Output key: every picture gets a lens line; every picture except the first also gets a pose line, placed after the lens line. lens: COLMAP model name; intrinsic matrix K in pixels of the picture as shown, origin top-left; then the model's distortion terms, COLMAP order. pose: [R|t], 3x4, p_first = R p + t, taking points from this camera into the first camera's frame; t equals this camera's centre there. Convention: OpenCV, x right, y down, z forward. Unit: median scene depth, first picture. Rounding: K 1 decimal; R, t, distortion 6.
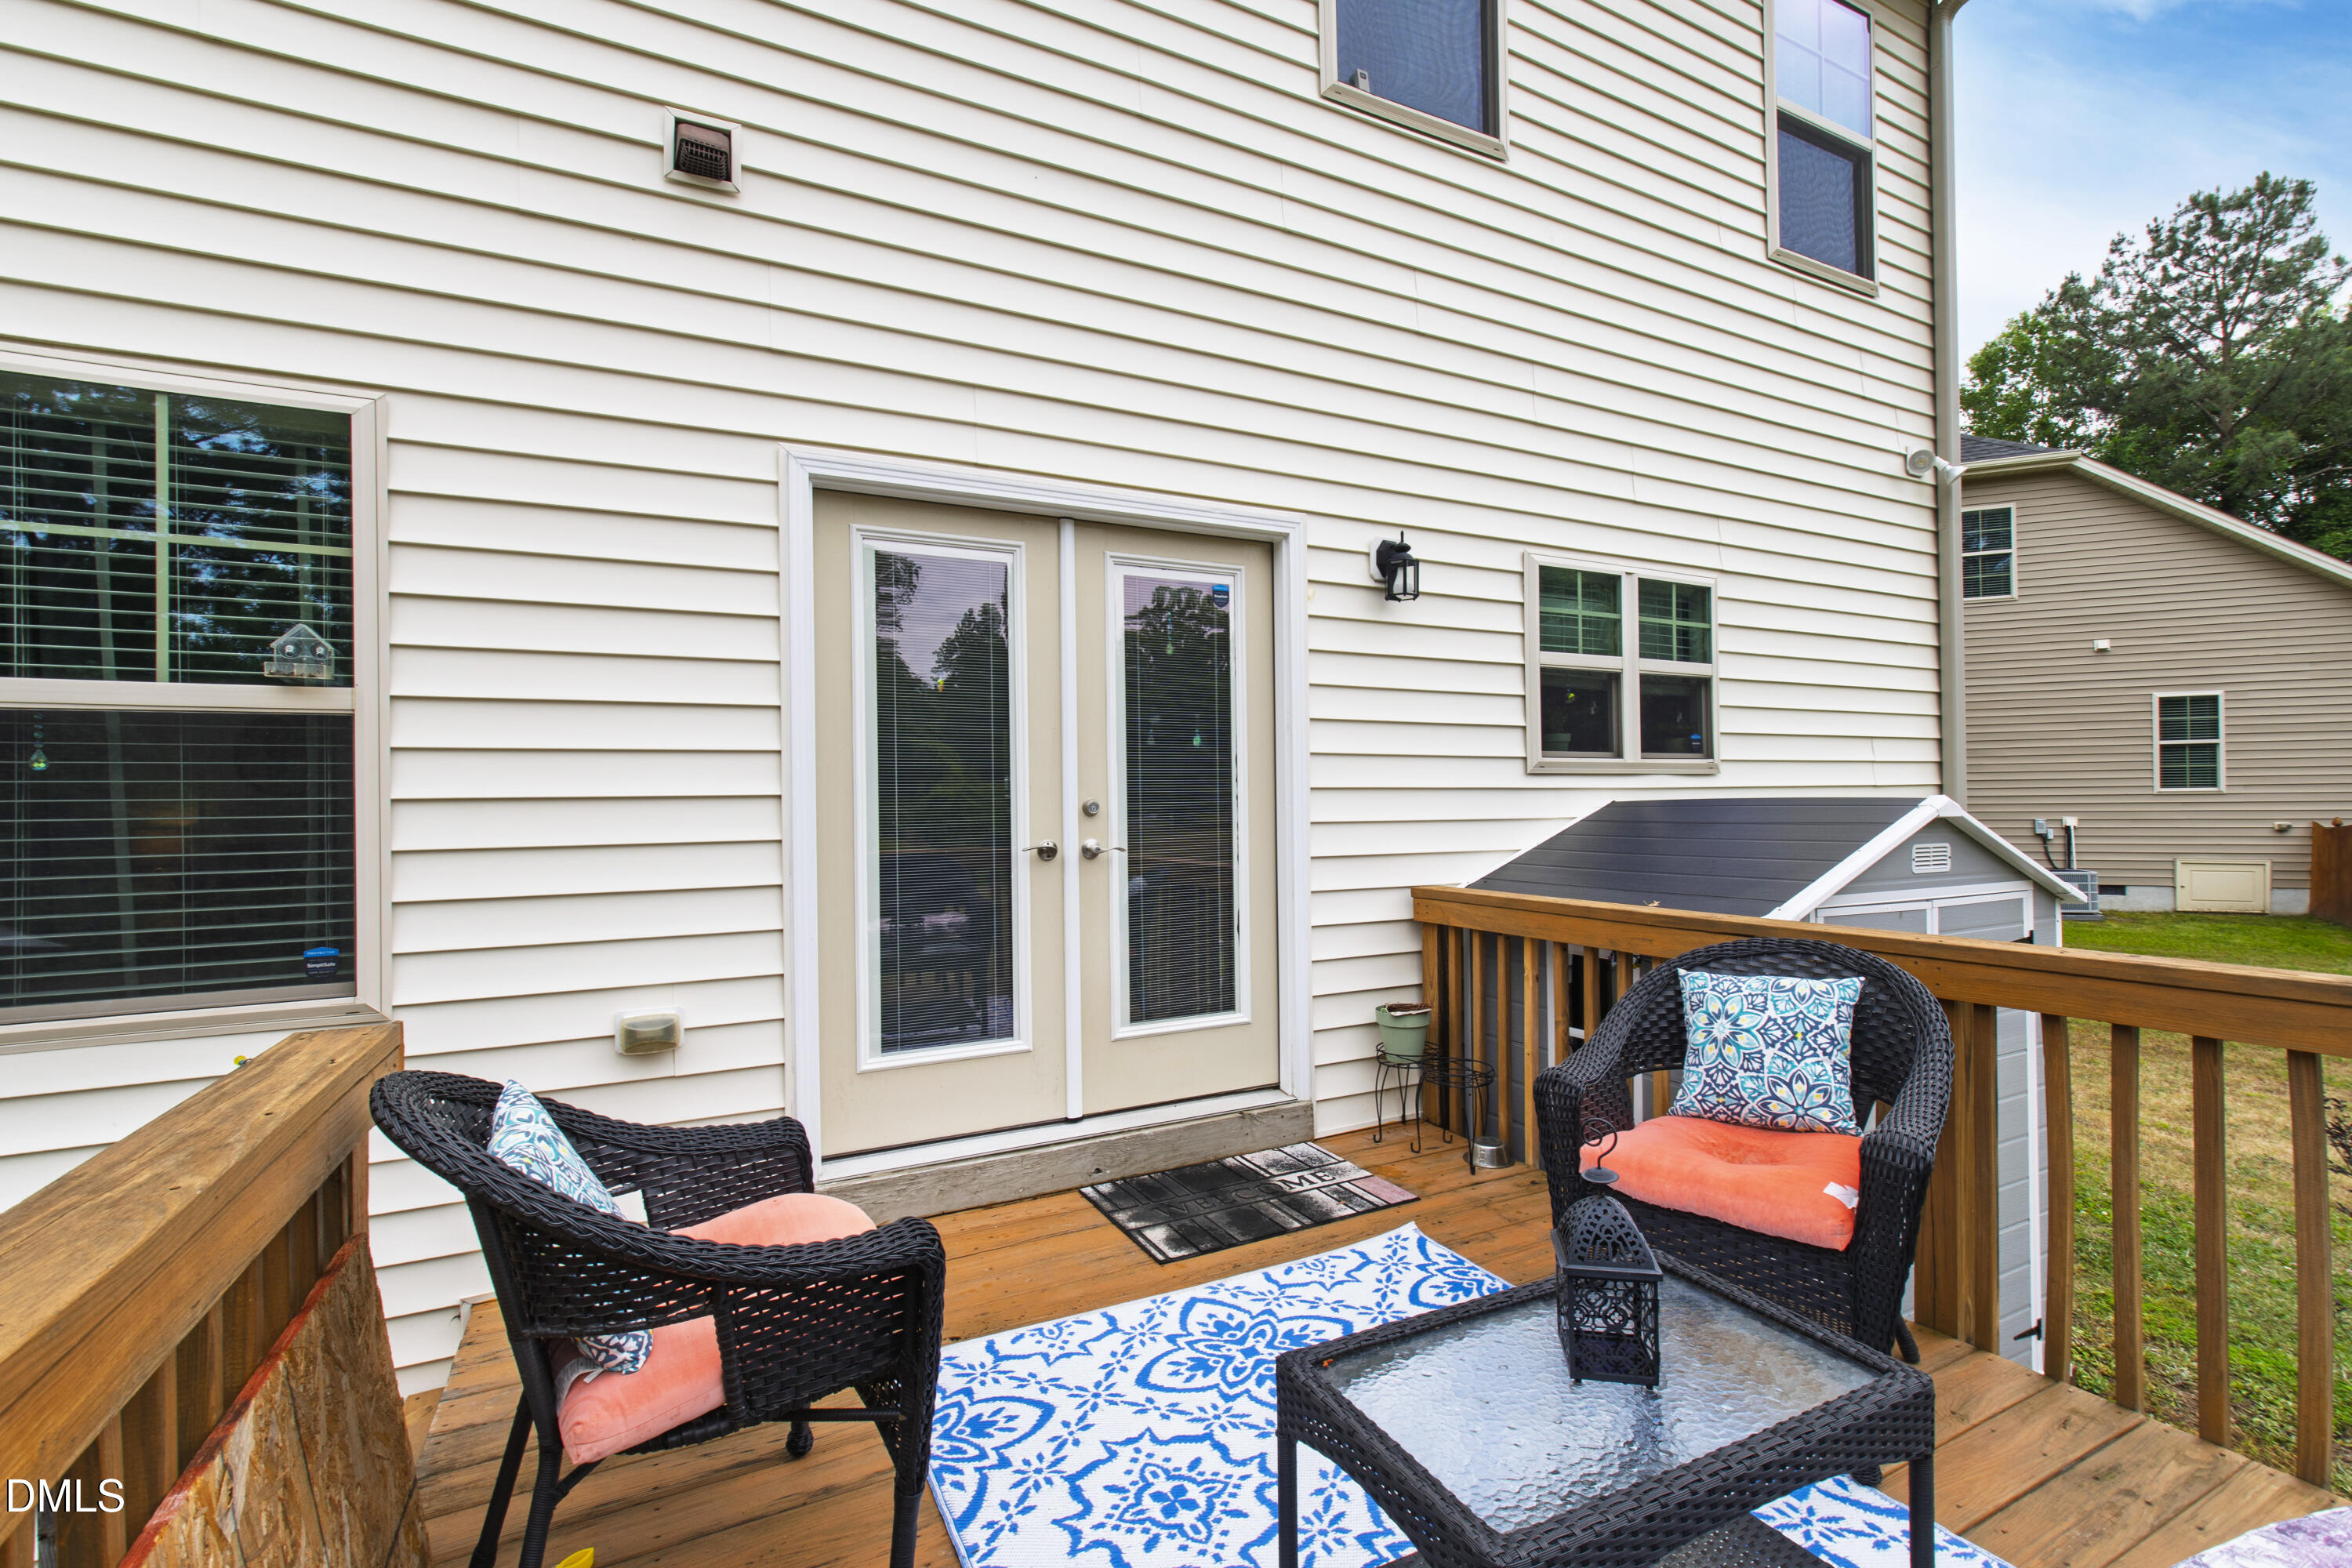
lens RADIAL K [[1036.1, 0, 1178.8], [0, 1036.1, 785.9], [0, 0, 1]] dist [-0.002941, 0.000853]
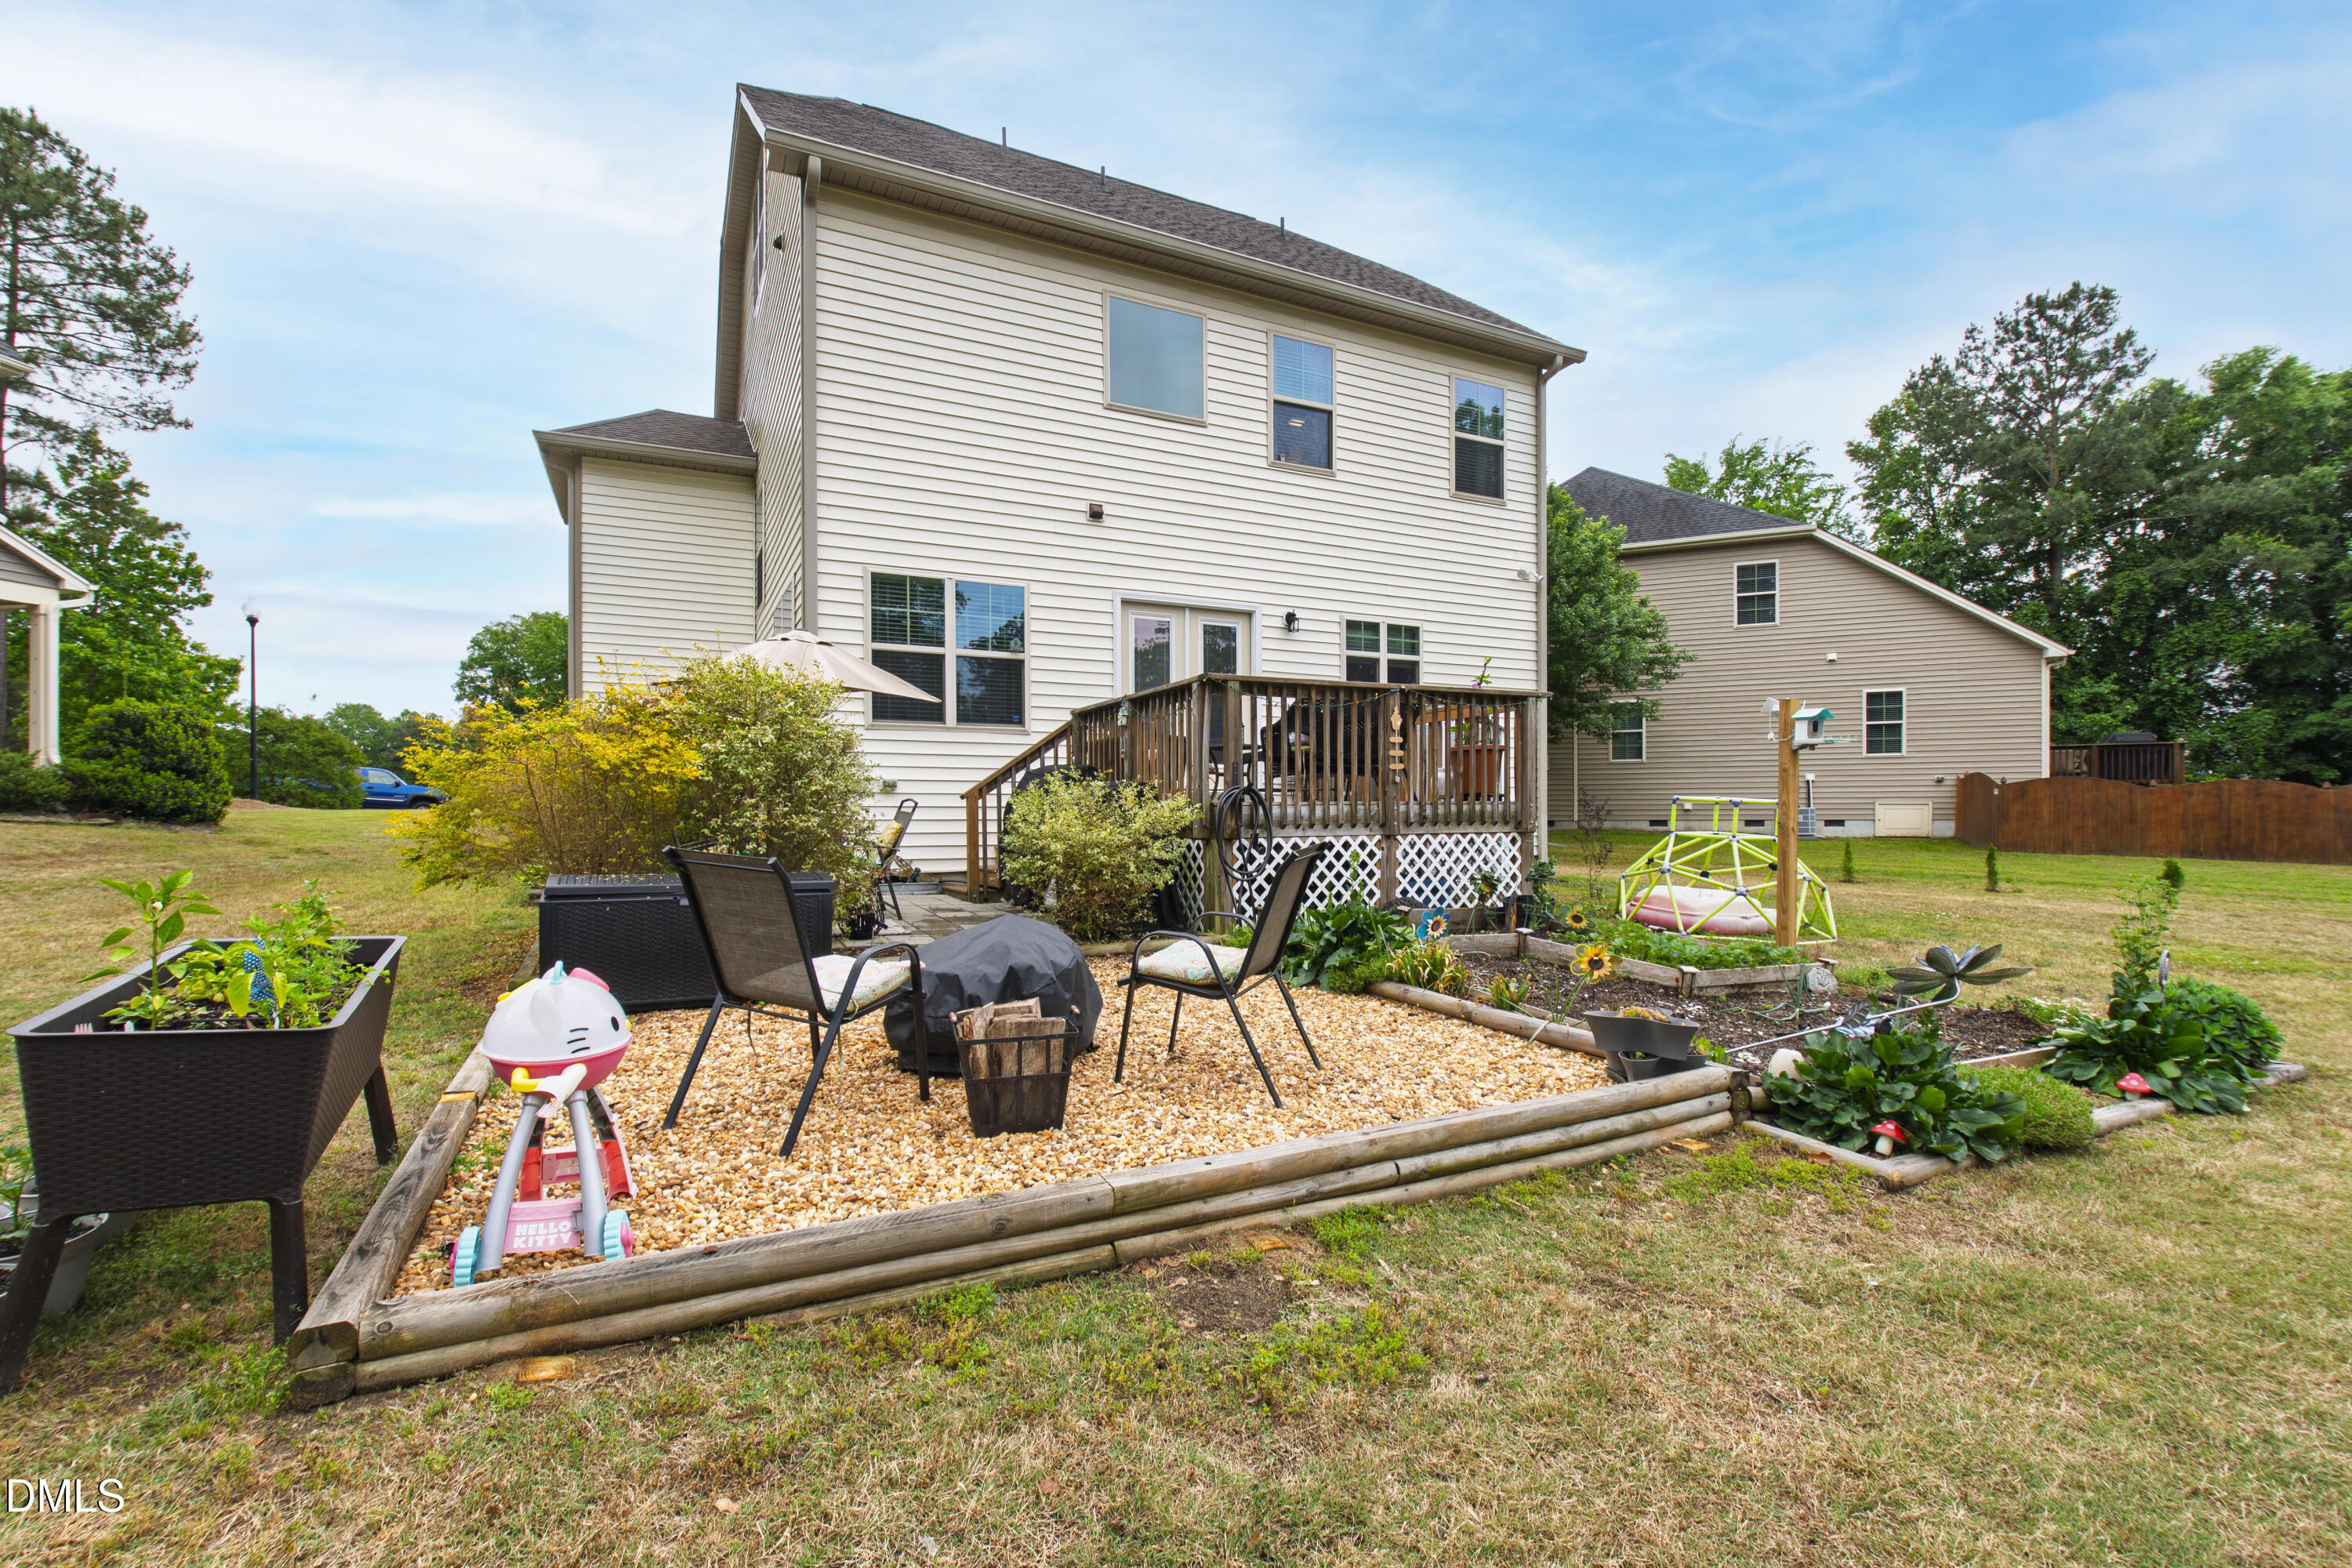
lens RADIAL K [[1036.1, 0, 1176.3], [0, 1036.1, 816.9], [0, 0, 1]] dist [-0.002941, 0.000853]
pose [[0.999823, 0.010461, -0.015669, -0.060620], [-0.010191, 0.999800, 0.017208, 0.257767], [0.015846, -0.017046, 0.999729, -1.685481]]
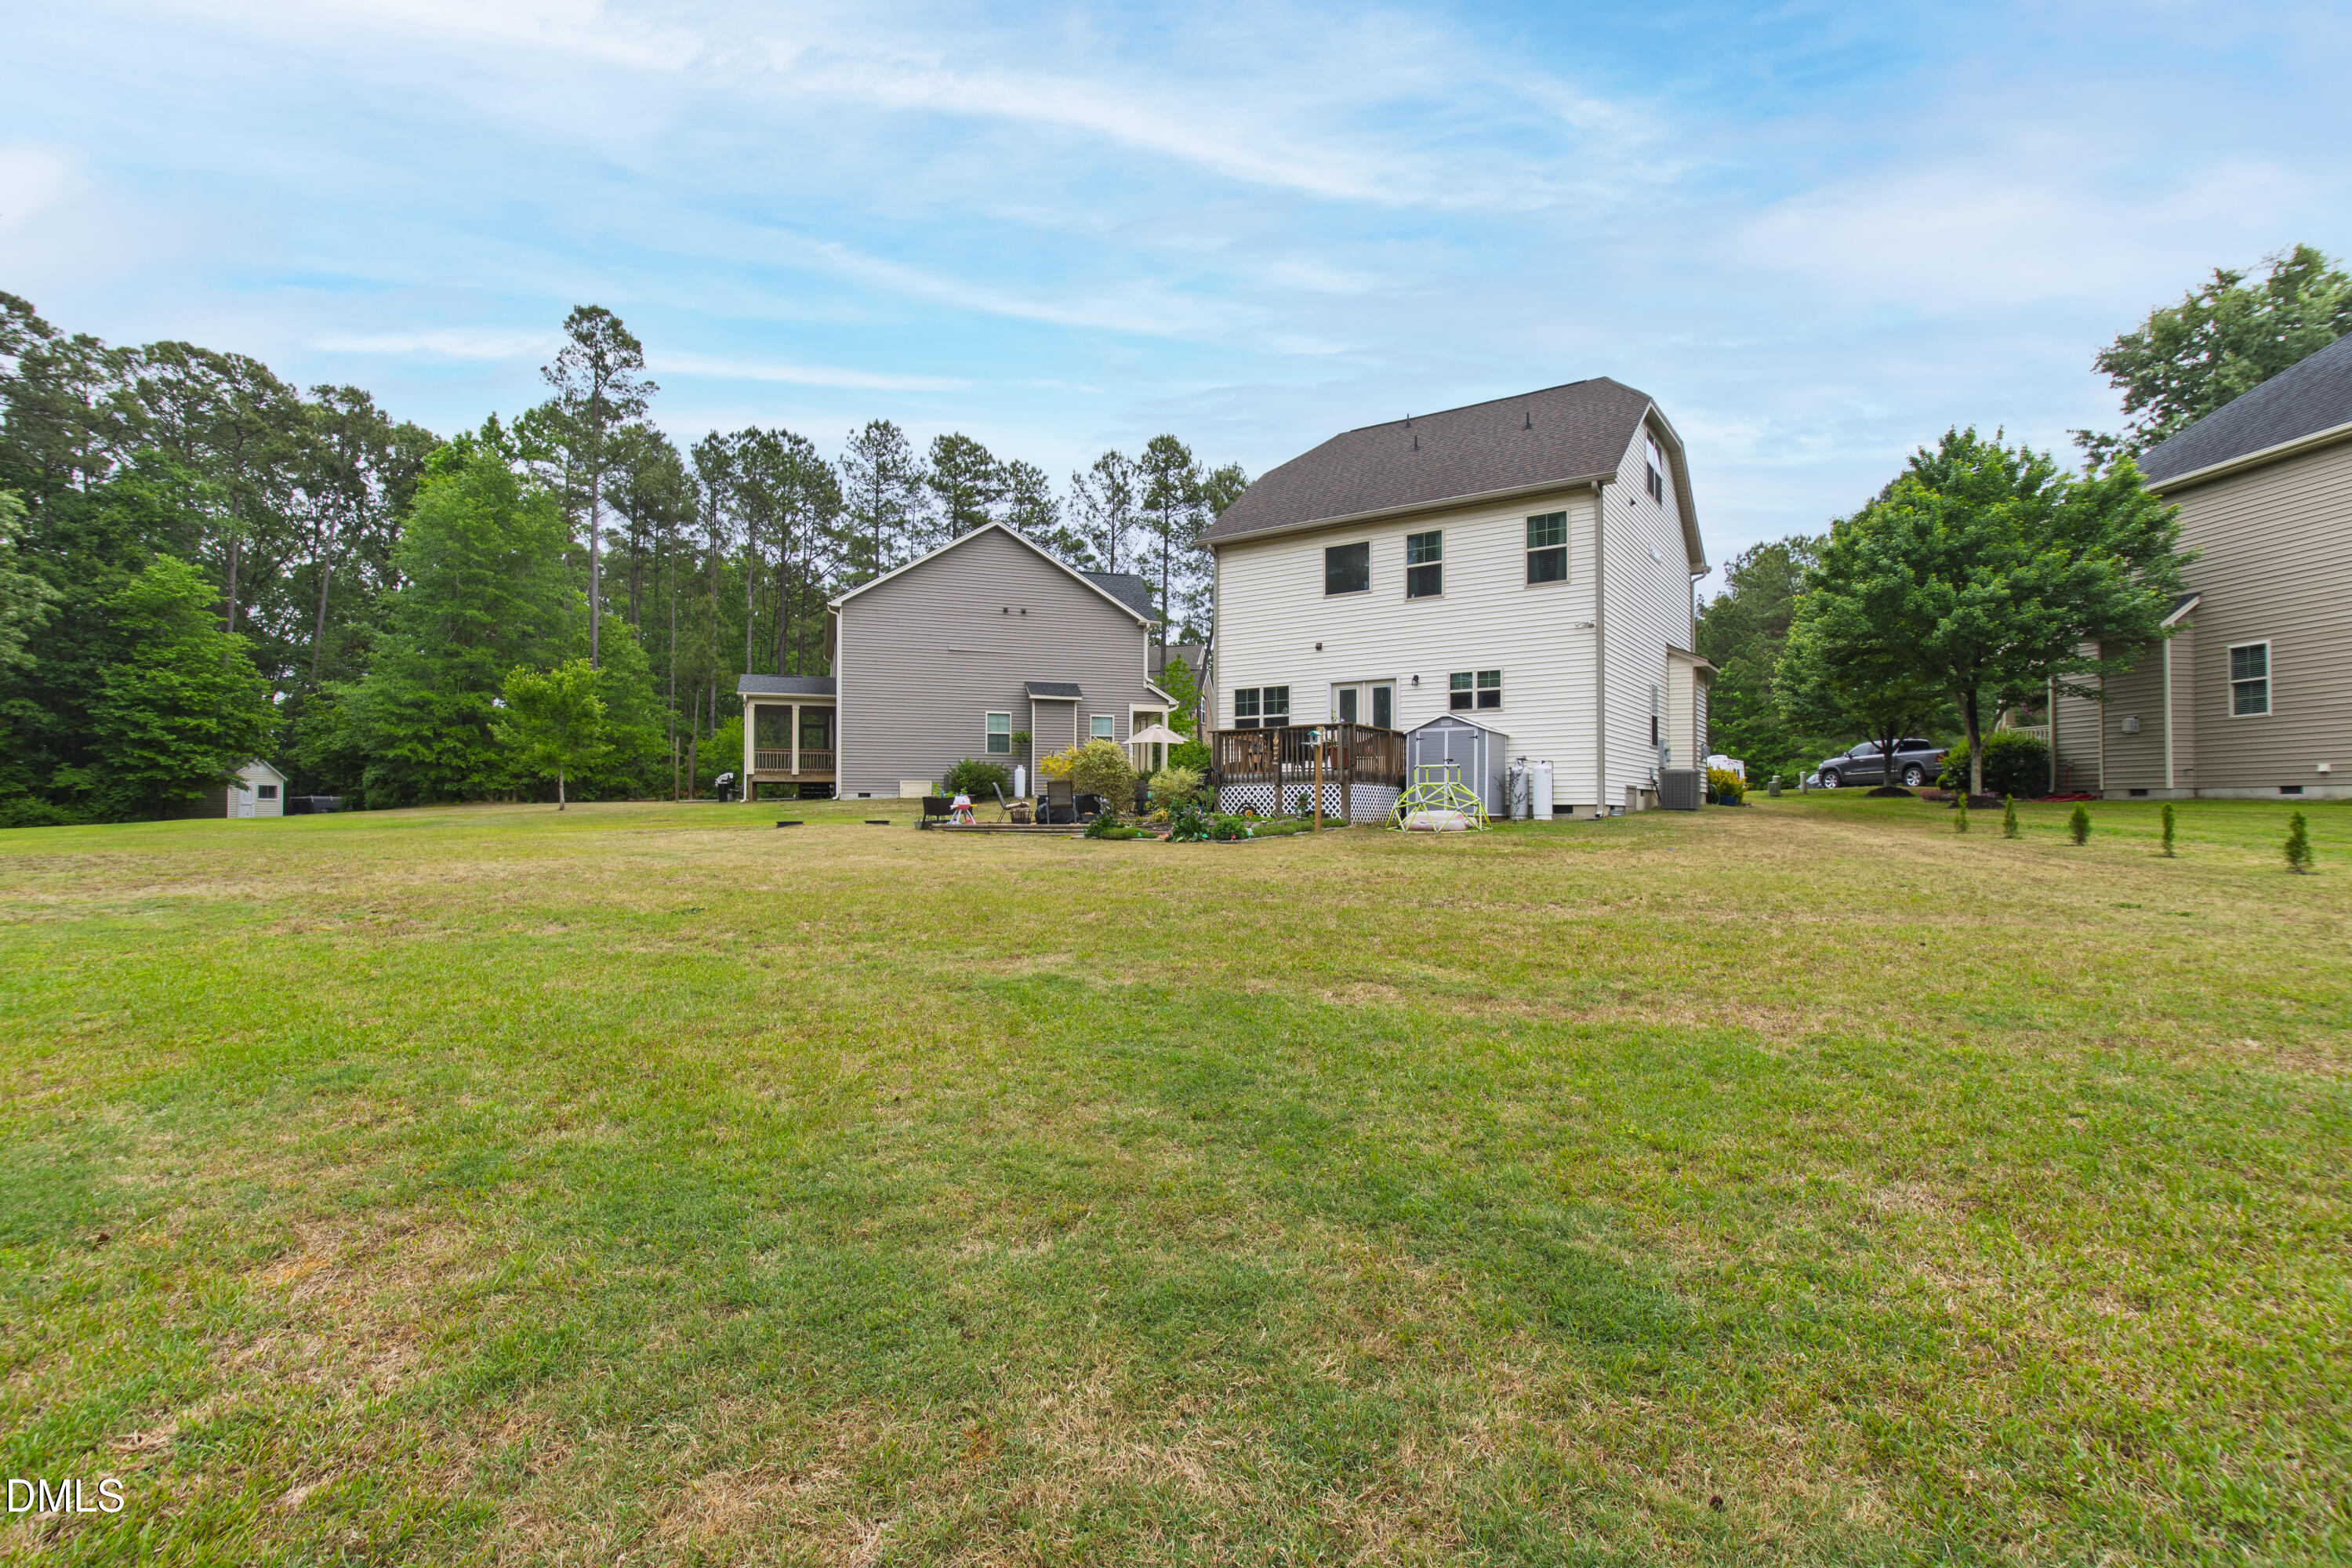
lens RADIAL K [[1039.3, 0, 1188.4], [0, 1039.3, 789.2], [0, 0, 1]] dist [-0.002819, -0.000164]
pose [[0.471949, -0.001039, -0.881625, 3.955049], [0.005530, 0.999983, 0.001782, 0.320037], [0.881608, -0.005716, 0.471947, -2.397238]]
